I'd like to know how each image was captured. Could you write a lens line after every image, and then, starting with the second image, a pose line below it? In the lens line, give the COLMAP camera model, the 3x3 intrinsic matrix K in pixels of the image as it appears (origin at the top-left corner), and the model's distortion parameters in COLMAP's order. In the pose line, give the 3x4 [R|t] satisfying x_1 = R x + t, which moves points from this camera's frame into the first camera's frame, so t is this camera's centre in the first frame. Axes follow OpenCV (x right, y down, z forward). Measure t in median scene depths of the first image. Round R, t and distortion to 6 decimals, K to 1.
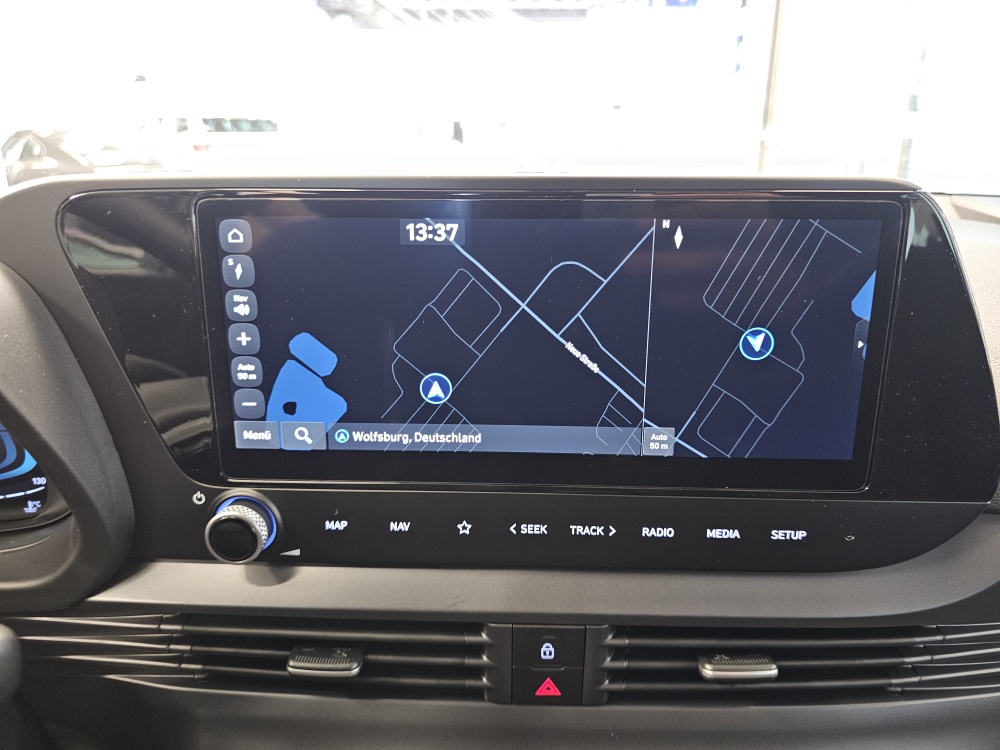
lens RADIAL K [[682.0, 0, 501.6], [0, 682.0, 376.9], [0, 0, 1]] dist [0.006629, -0.023844]
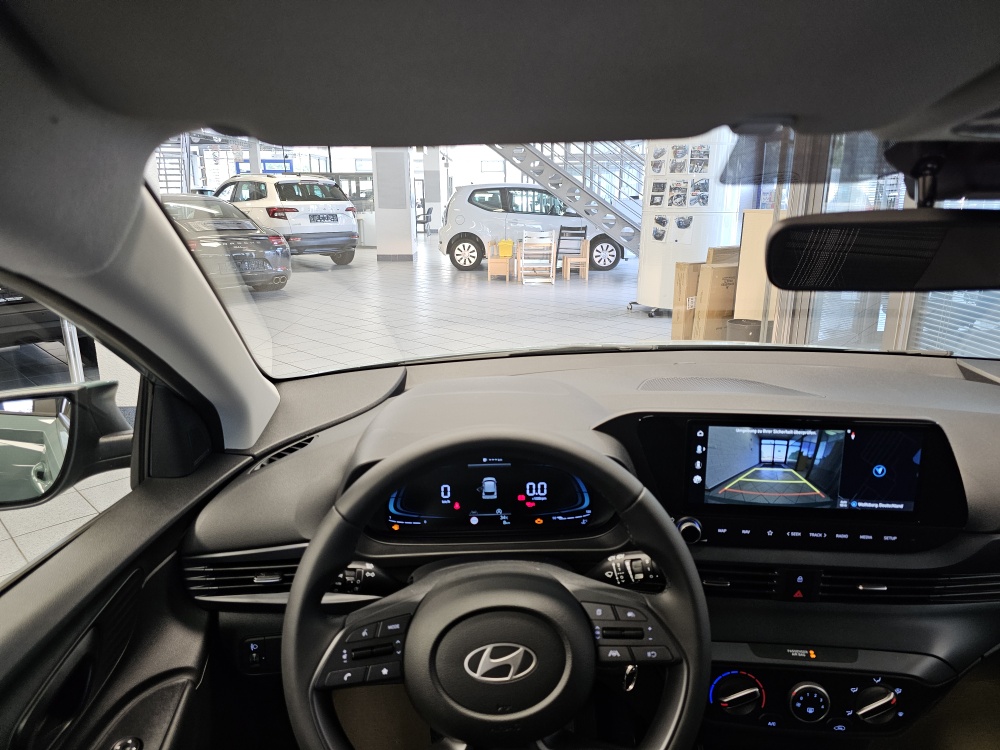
lens RADIAL K [[682.0, 0, 497.5], [0, 682.0, 369.8], [0, 0, 1]] dist [0.006629, -0.023844]
pose [[0.997864, 0.009905, -0.064568, -0.979127], [-0.012812, 0.998915, -0.044765, -0.301033], [0.064054, 0.045496, 0.996909, -1.853835]]
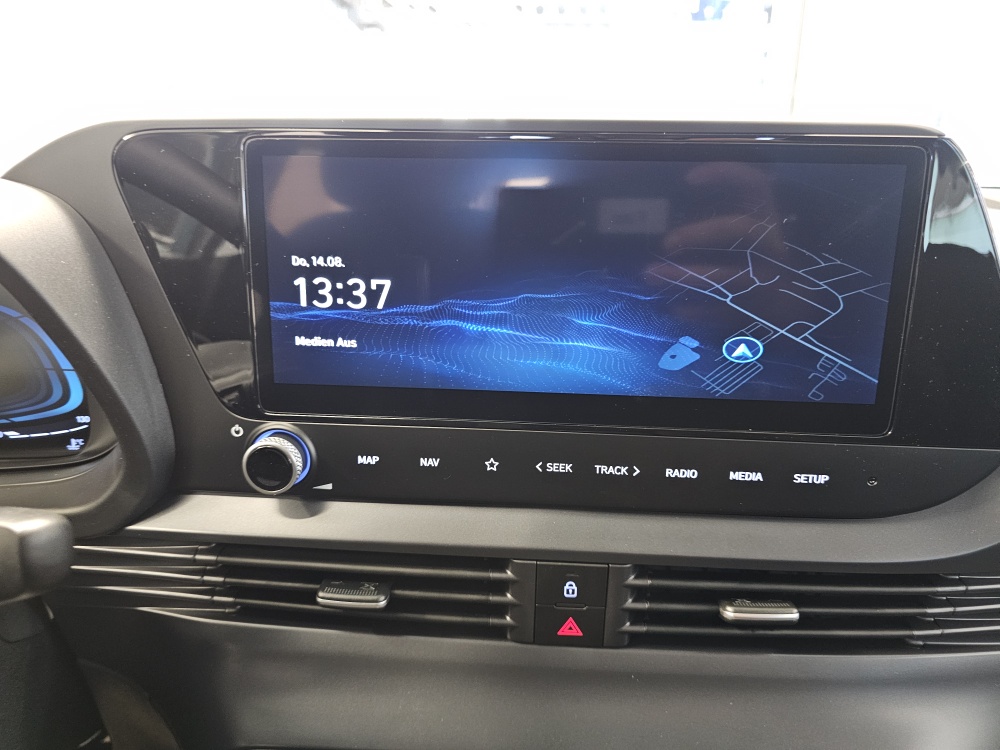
lens RADIAL K [[682.0, 0, 502.0], [0, 682.0, 370.2], [0, 0, 1]] dist [0.006629, -0.023844]
pose [[0.999445, 0.019563, -0.026965, -0.014084], [-0.020135, 0.999574, -0.021116, 0.098559], [0.026541, 0.021647, 0.999413, -0.028987]]
